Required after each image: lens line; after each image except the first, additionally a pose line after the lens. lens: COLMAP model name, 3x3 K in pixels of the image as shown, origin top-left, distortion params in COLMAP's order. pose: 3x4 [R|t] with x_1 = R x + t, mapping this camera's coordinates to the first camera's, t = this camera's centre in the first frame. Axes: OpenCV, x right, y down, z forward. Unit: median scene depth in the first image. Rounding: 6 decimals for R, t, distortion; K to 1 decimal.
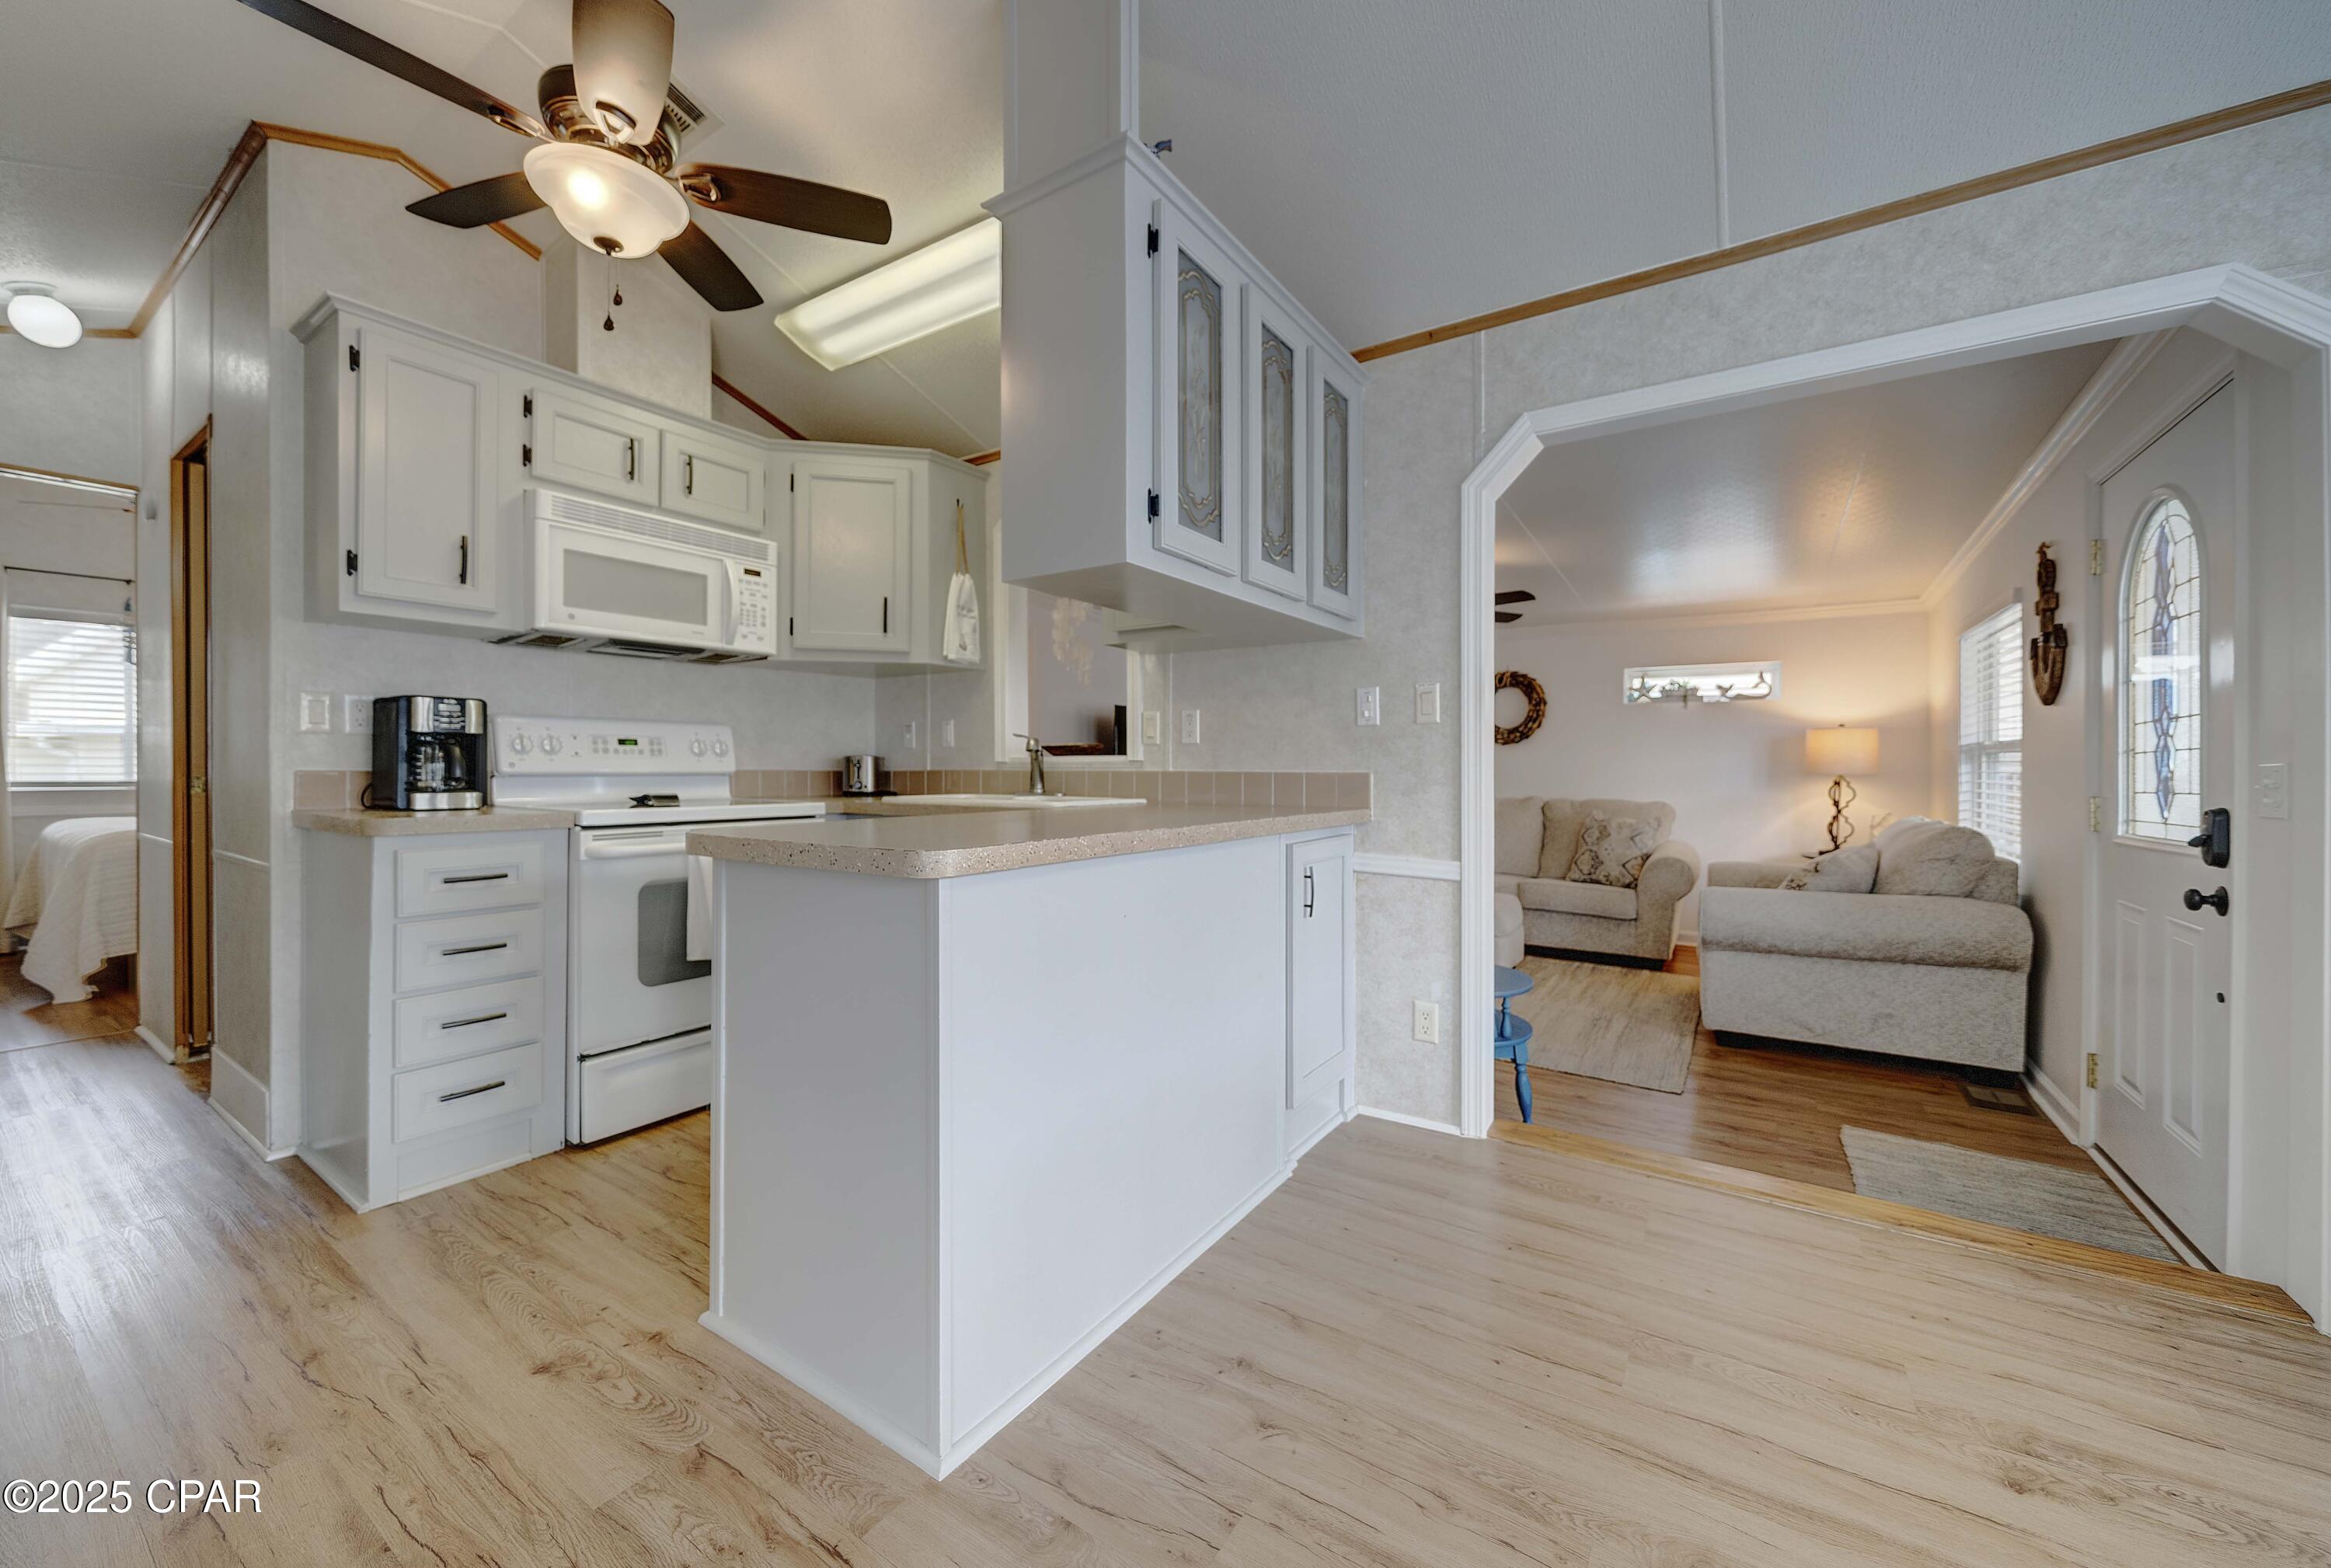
lens RADIAL K [[890.8, 0, 1153.6], [0, 890.8, 769.1], [0, 0, 1]] dist [-0.003094, 0.000040]
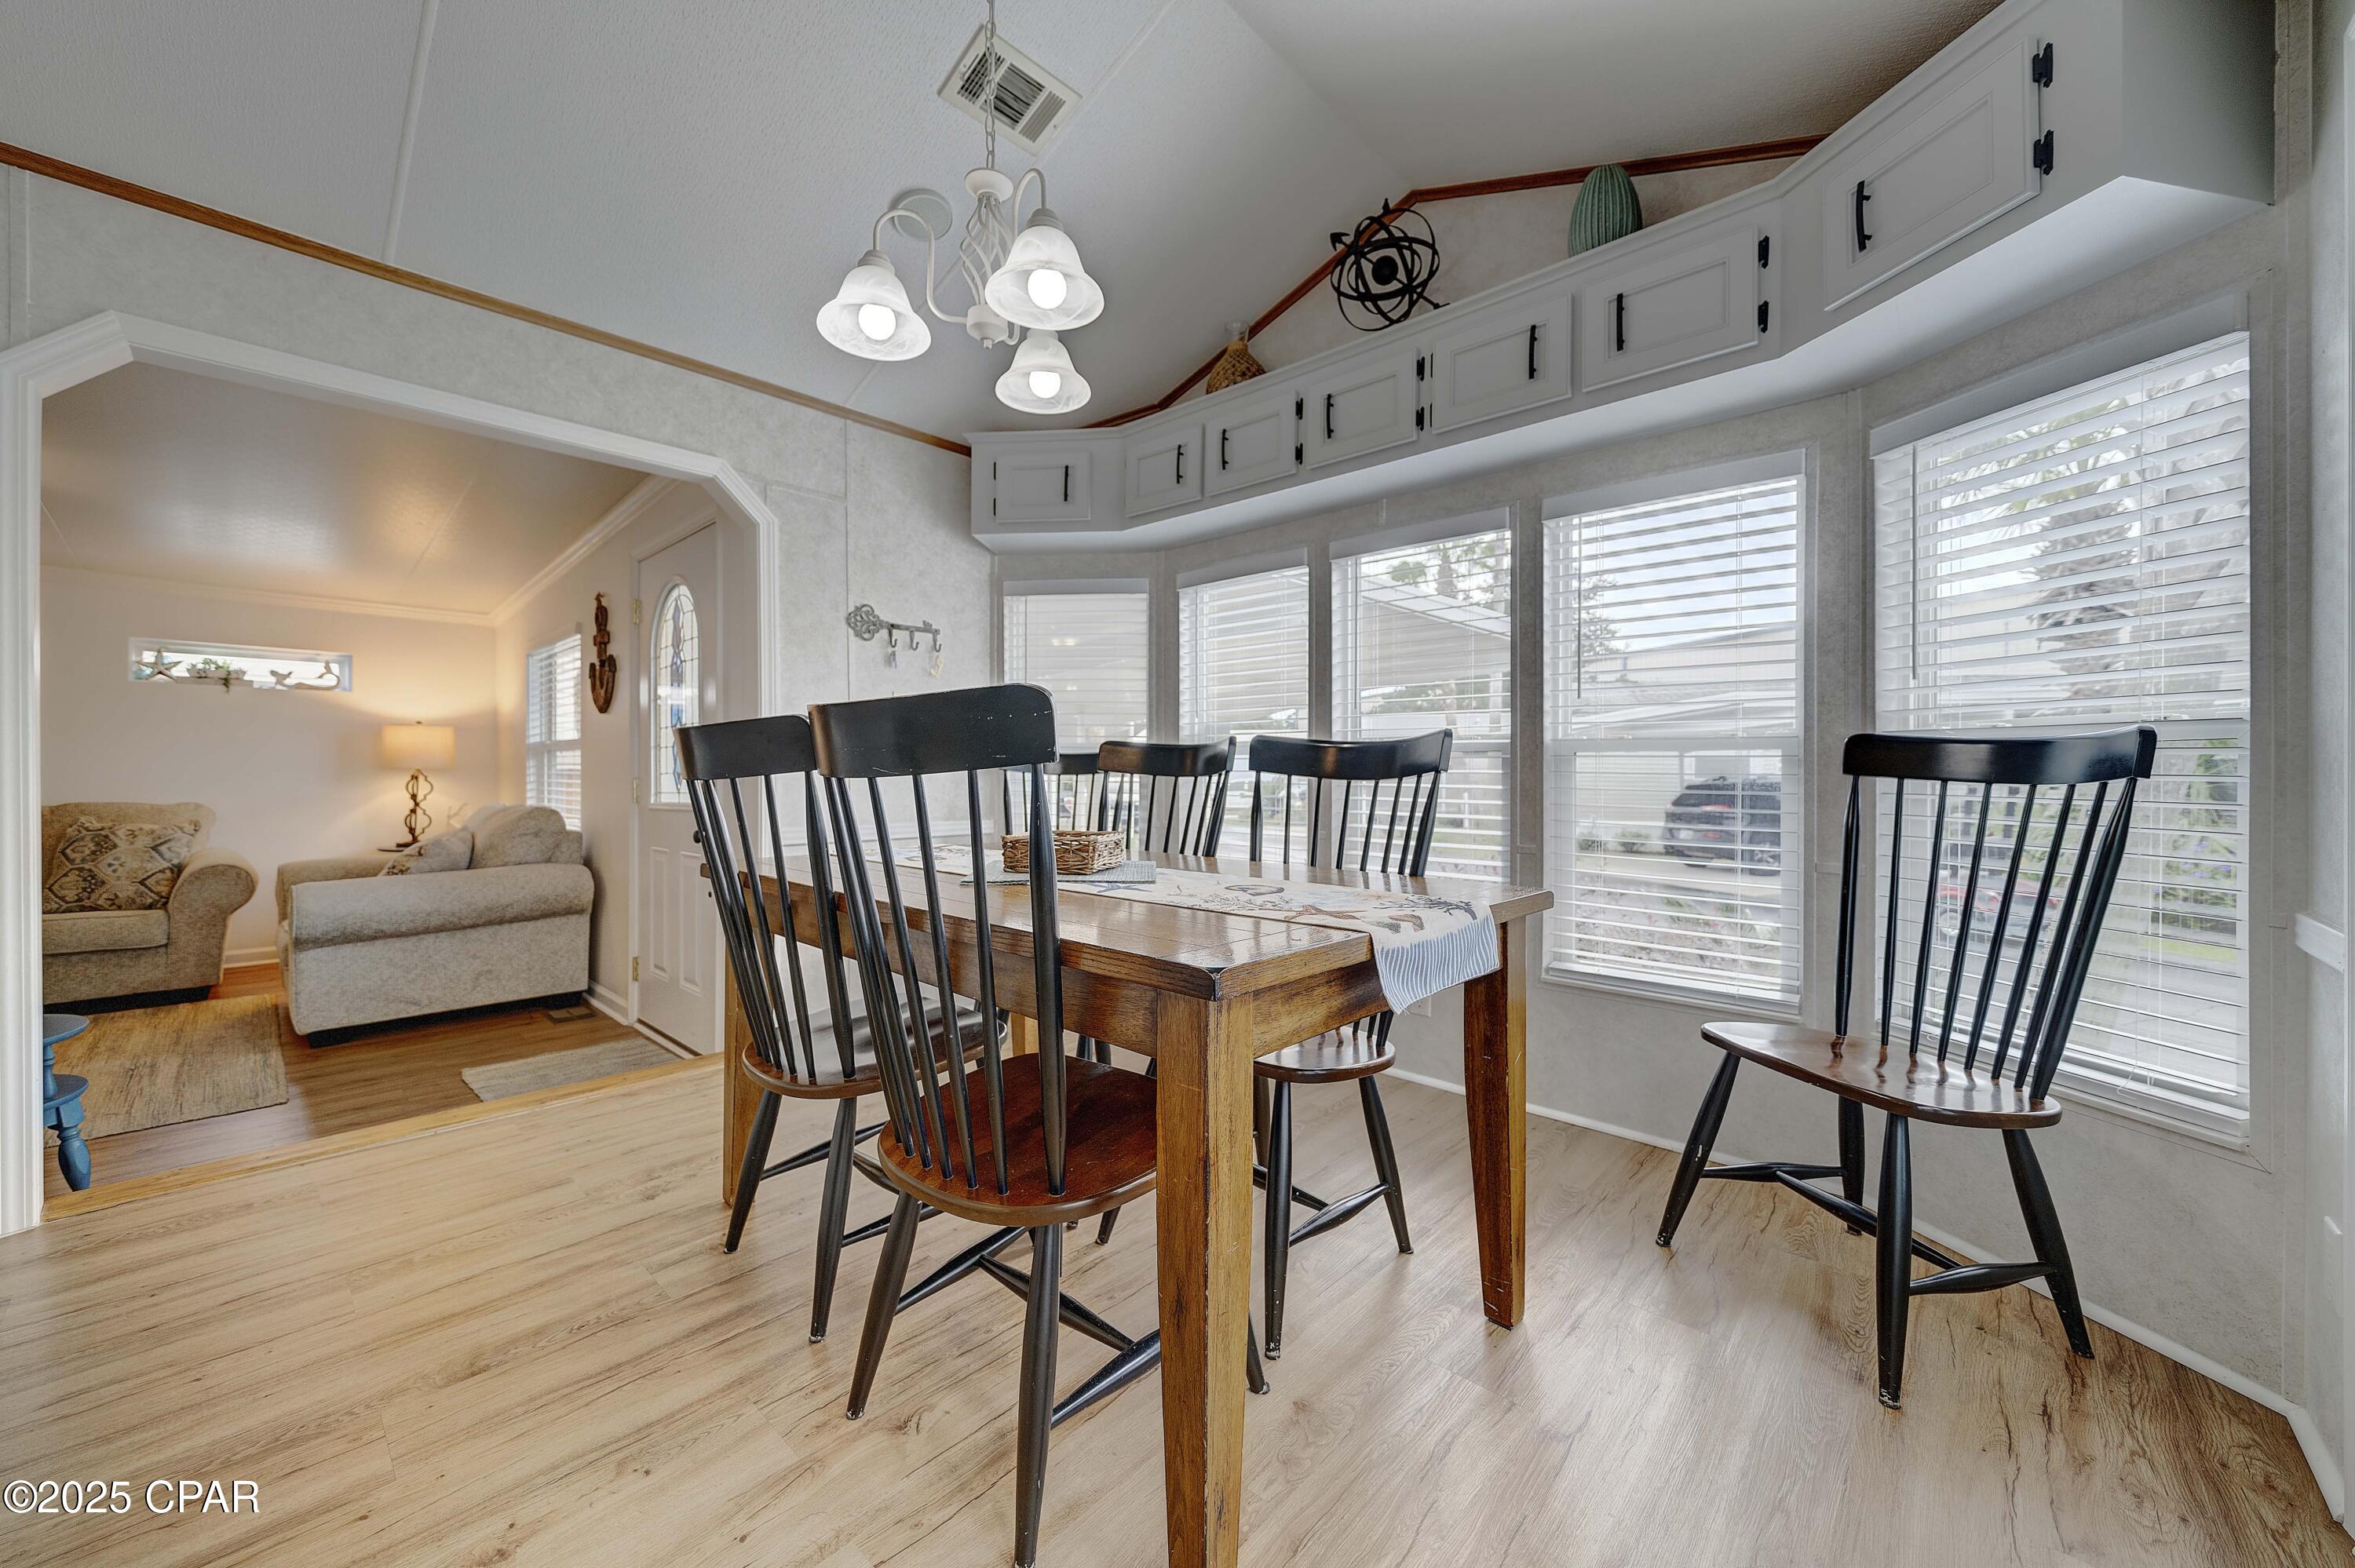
lens RADIAL K [[868.1, 0, 1177.7], [0, 868.1, 770.4], [0, 0, 1]] dist [-0.001436, -0.000269]
pose [[0.152295, 0.001038, 0.988335, -0.149388], [0.004468, 0.999989, -0.001739, 0.019182], [-0.988325, 0.004681, 0.152289, -0.061622]]
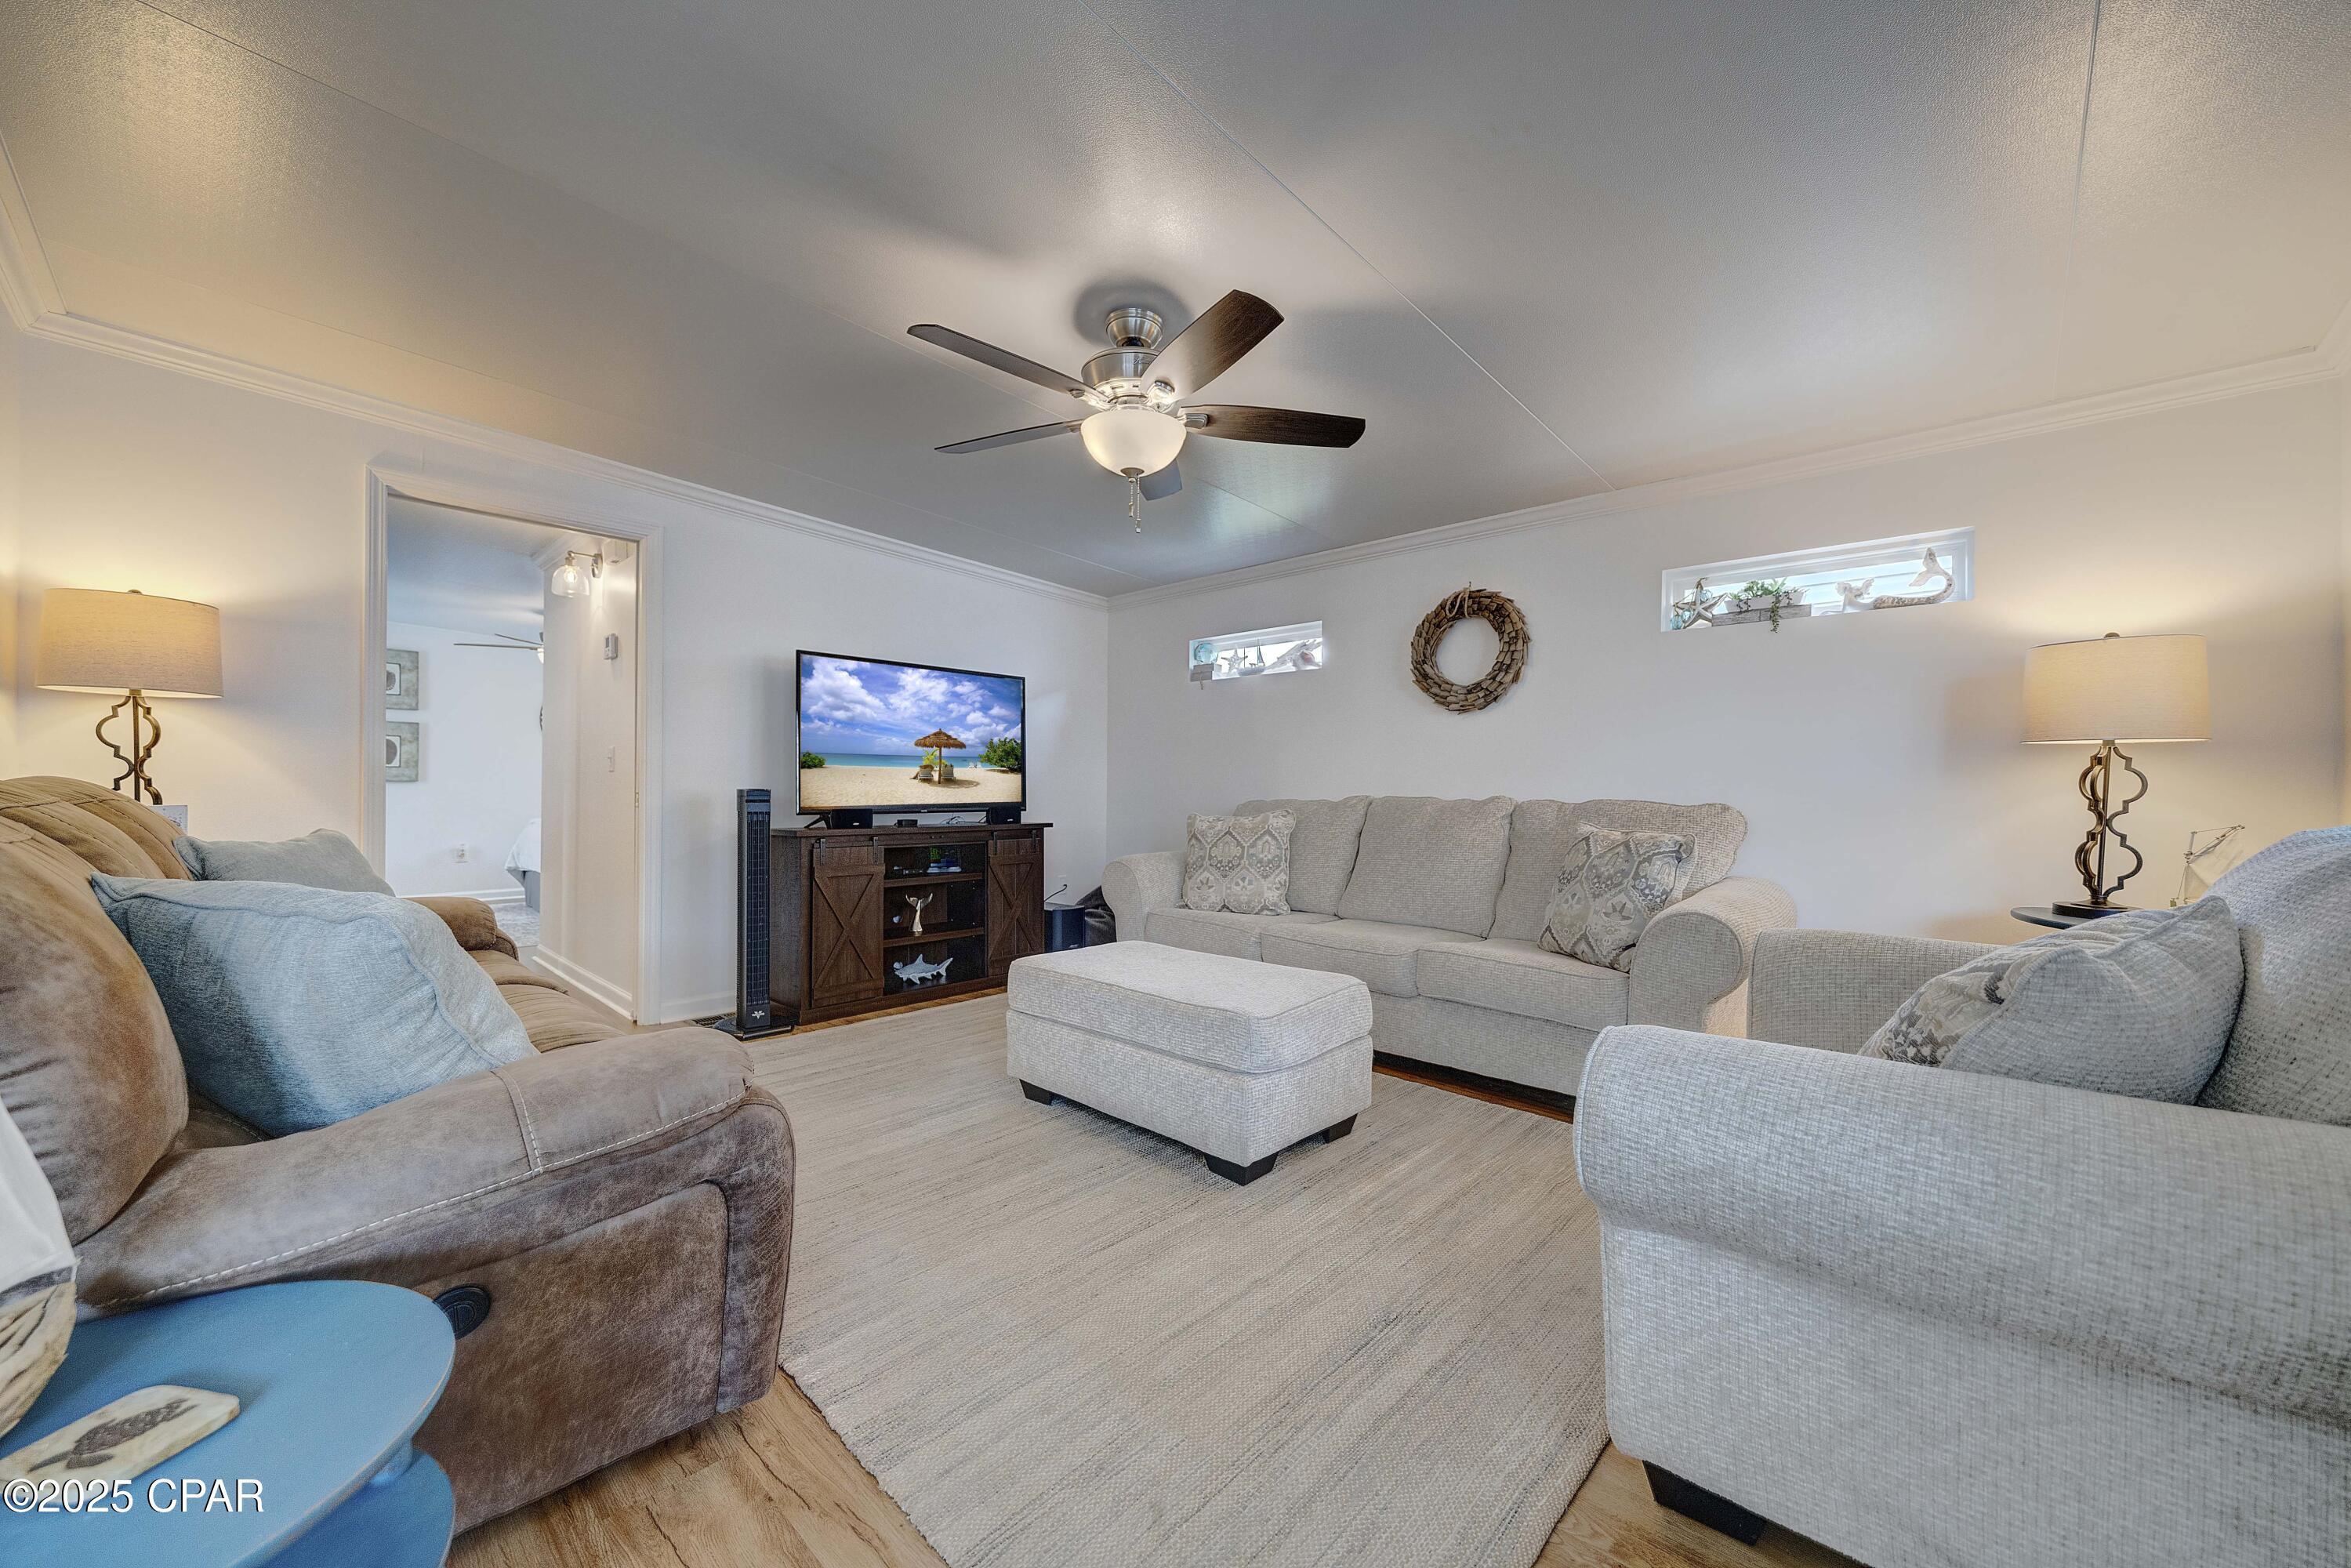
lens RADIAL K [[869.9, 0, 1169.9], [0, 869.9, 792.0], [0, 0, 1]] dist [-0.000319, -0.000077]
pose [[0.984958, 0.002870, -0.172770, 0.536173], [-0.002564, 0.999995, 0.001992, 0.046956], [0.172775, -0.001519, 0.984960, 0.681746]]
